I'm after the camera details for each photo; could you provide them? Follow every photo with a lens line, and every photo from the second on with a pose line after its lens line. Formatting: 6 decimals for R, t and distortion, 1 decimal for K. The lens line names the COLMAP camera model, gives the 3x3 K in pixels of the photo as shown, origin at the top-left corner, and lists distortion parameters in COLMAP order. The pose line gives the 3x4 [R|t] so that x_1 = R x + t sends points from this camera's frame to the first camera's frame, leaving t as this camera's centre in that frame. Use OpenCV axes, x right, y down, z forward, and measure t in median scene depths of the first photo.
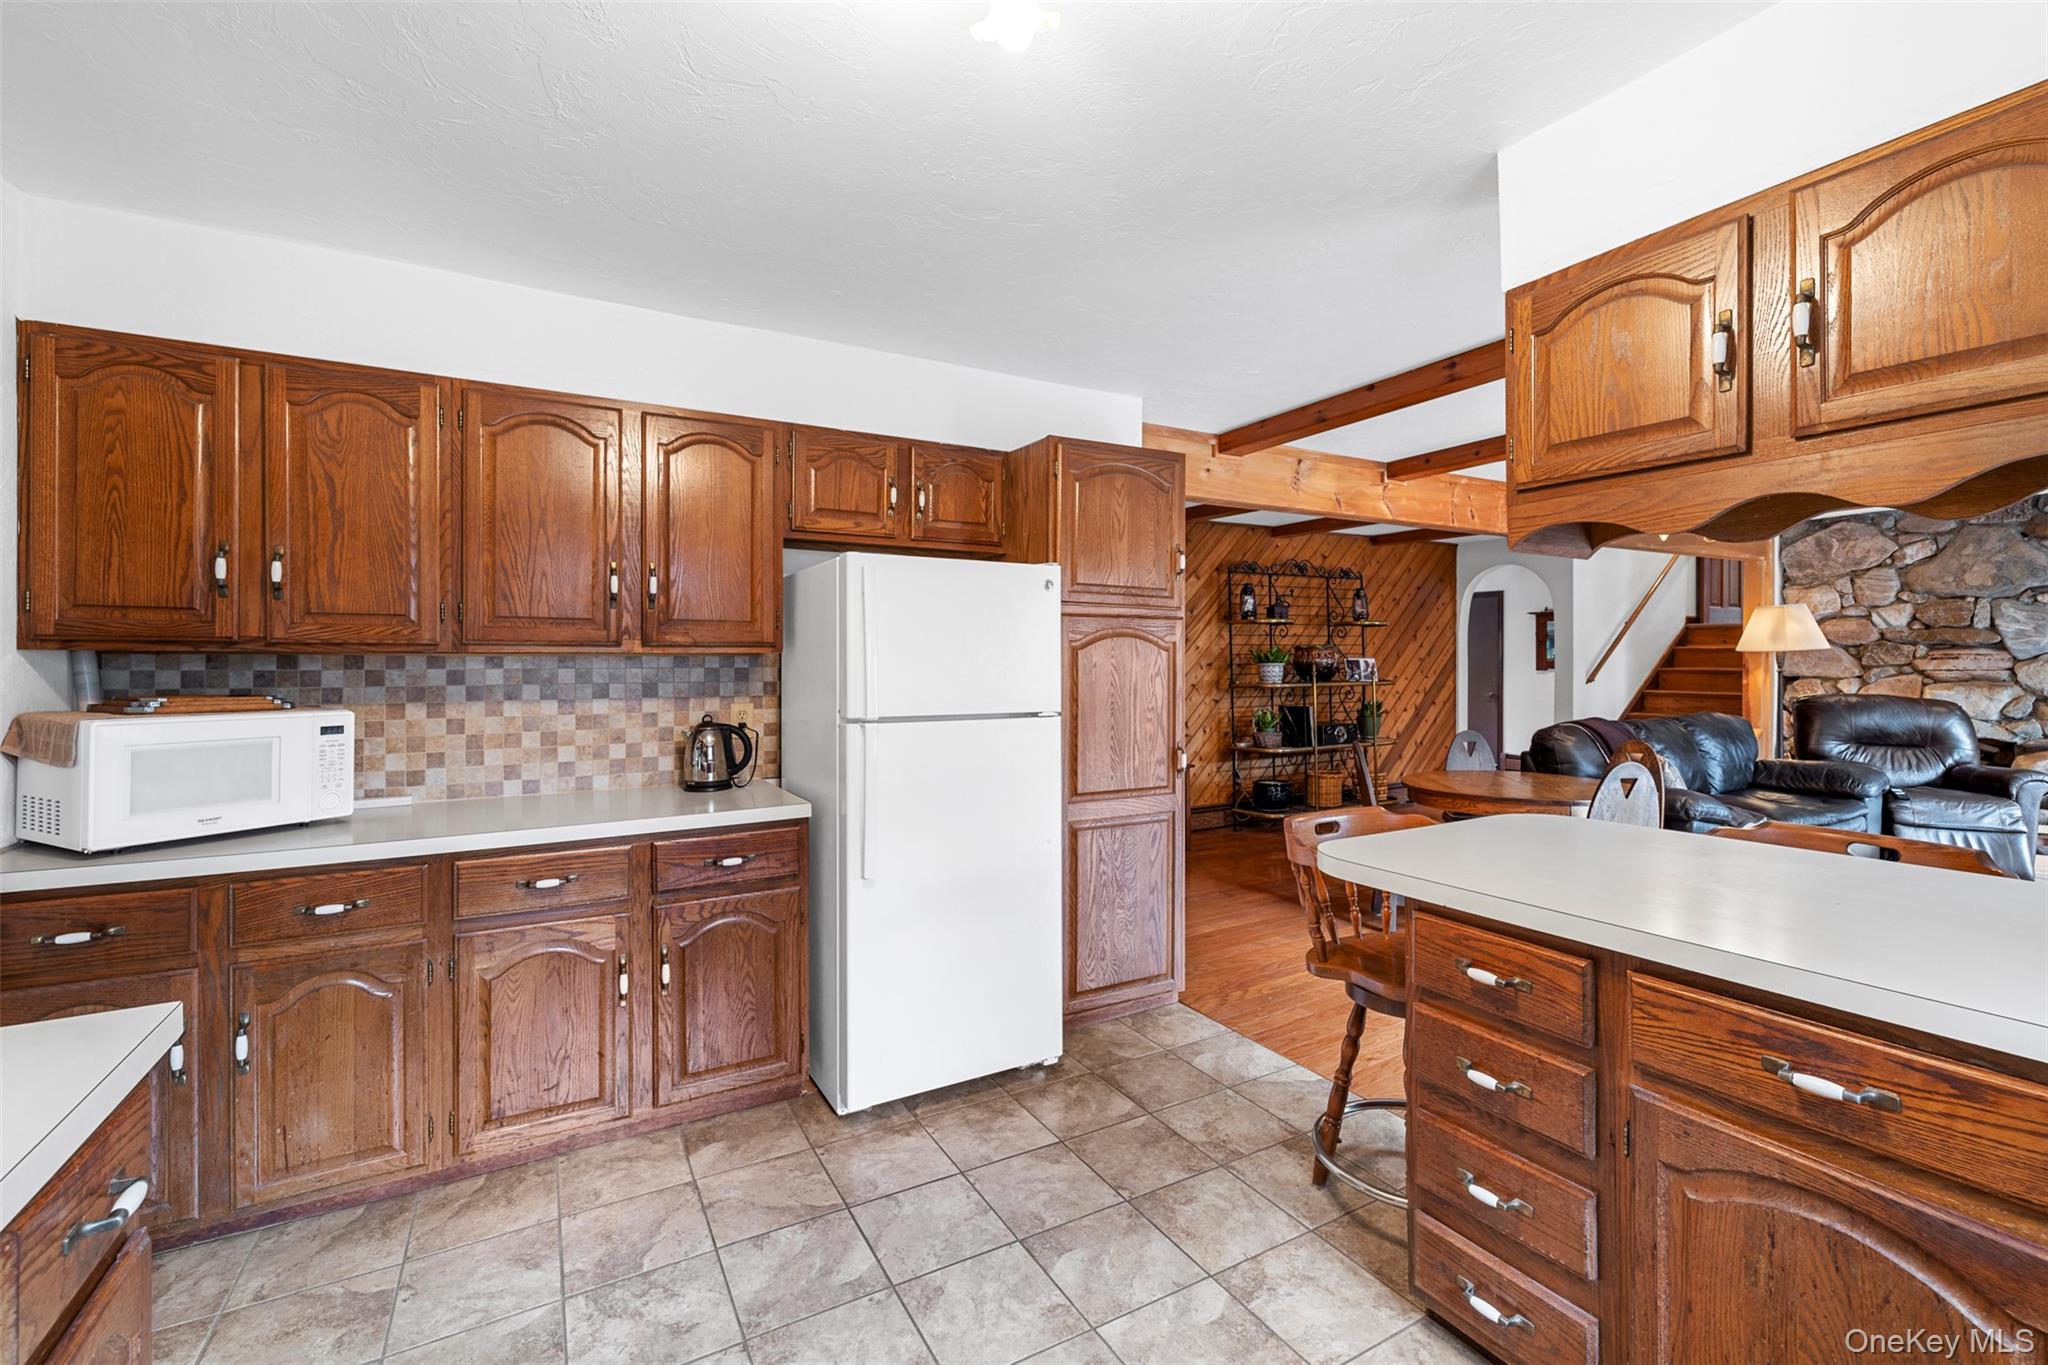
lens RADIAL K [[878.3, 0, 1028.3], [0, 878.3, 664.4], [0, 0, 1]] dist [0.002504, -0.000370]
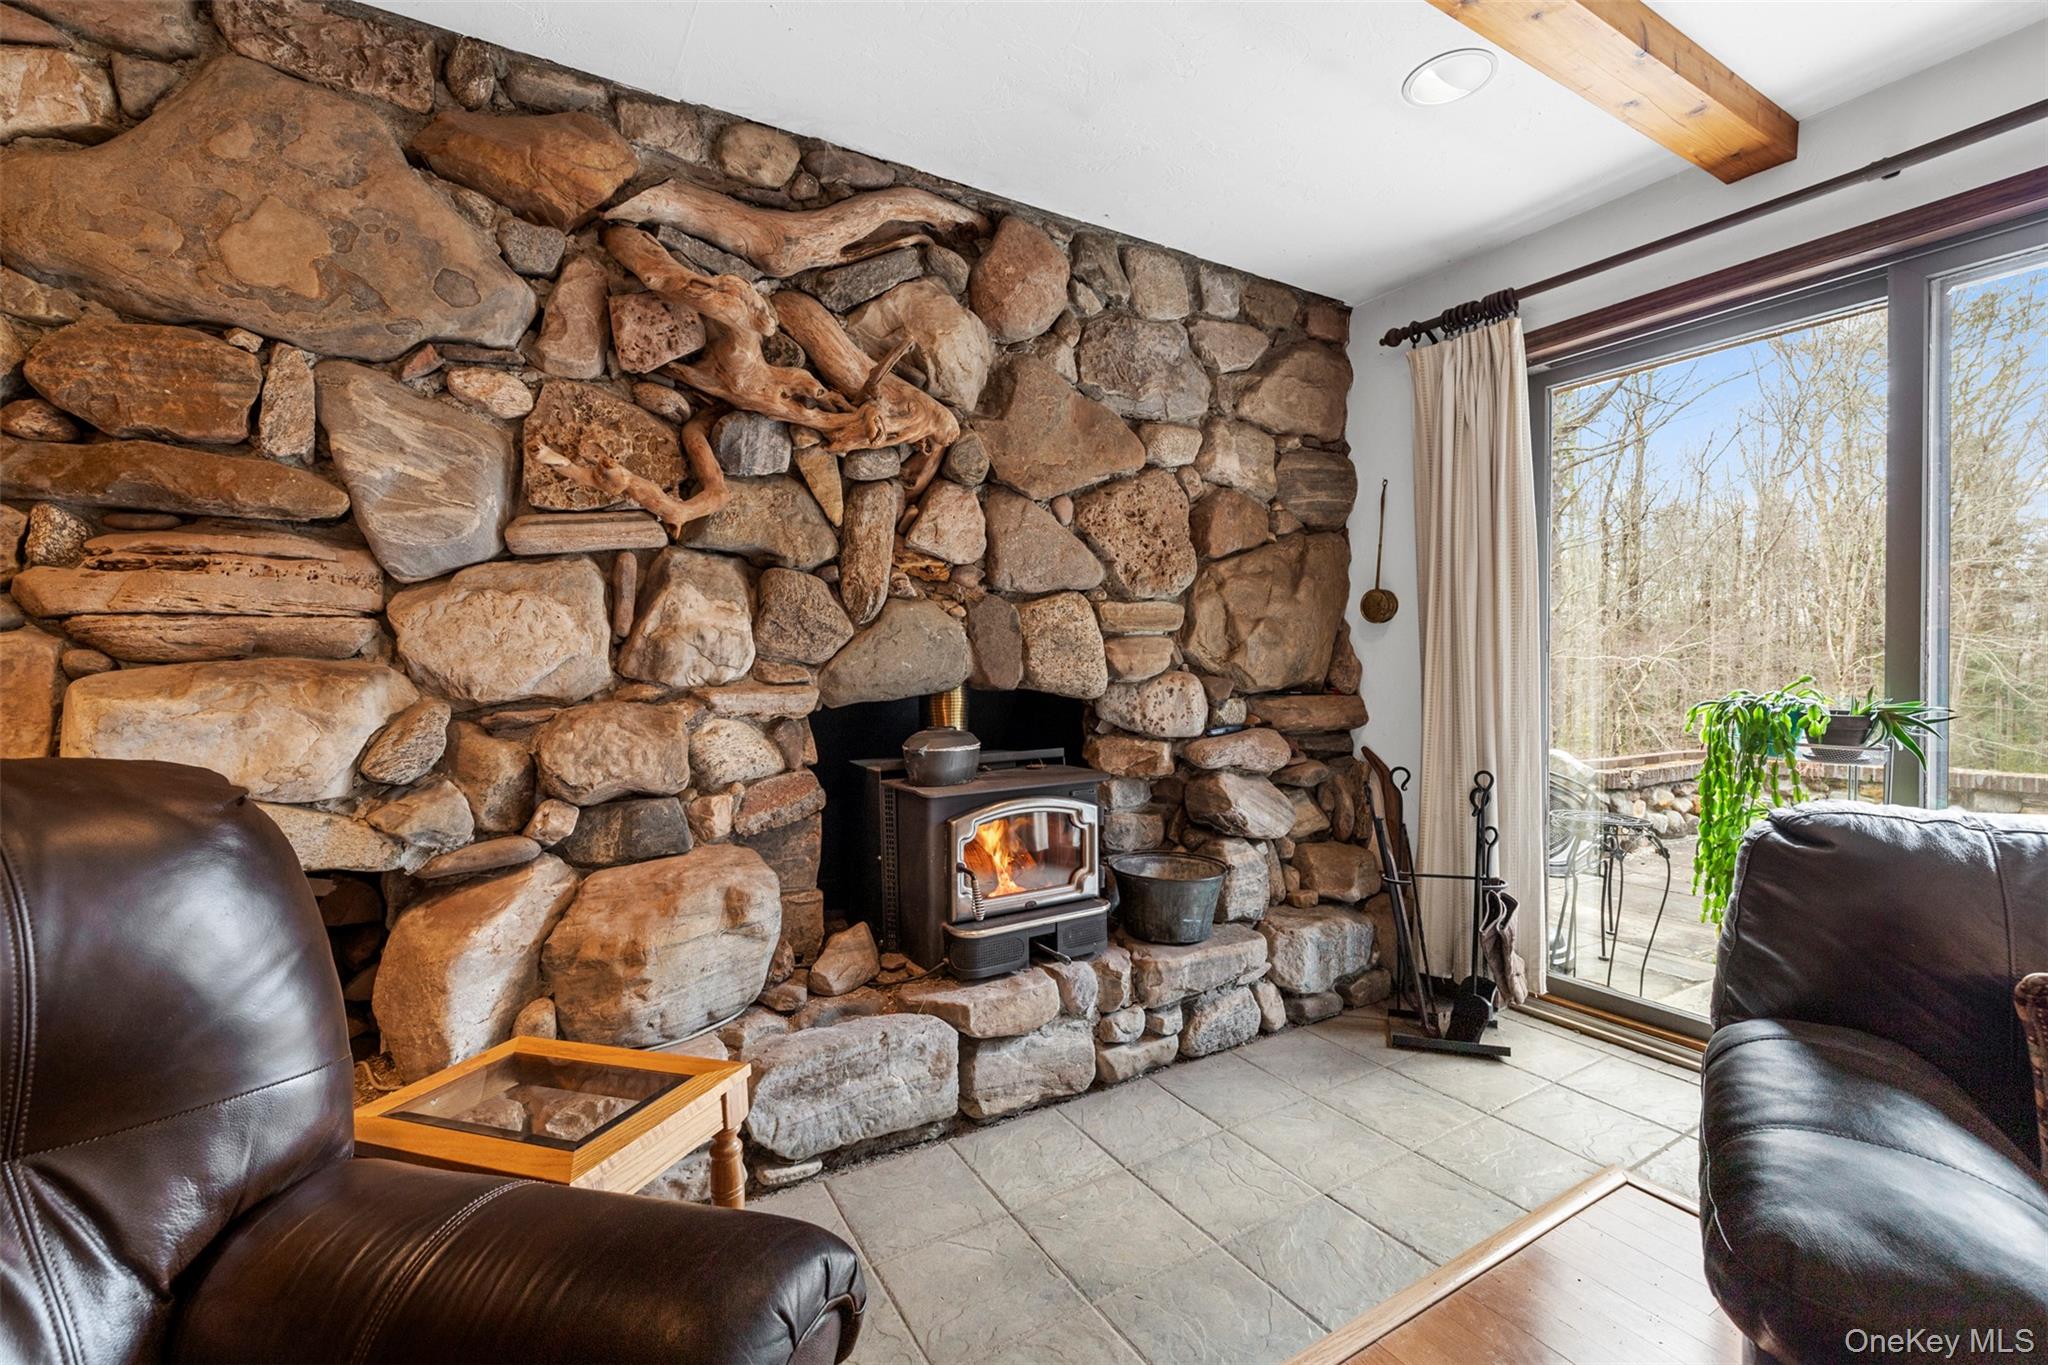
lens RADIAL K [[878.3, 0, 1031.0], [0, 878.3, 664.4], [0, 0, 1]] dist [0.002504, -0.000370]
pose [[-0.026695, -0.002755, 0.999640, 0.770899], [0.010056, 0.999945, 0.003025, 0.021614], [-0.999593, 0.010133, -0.026666, 0.744447]]
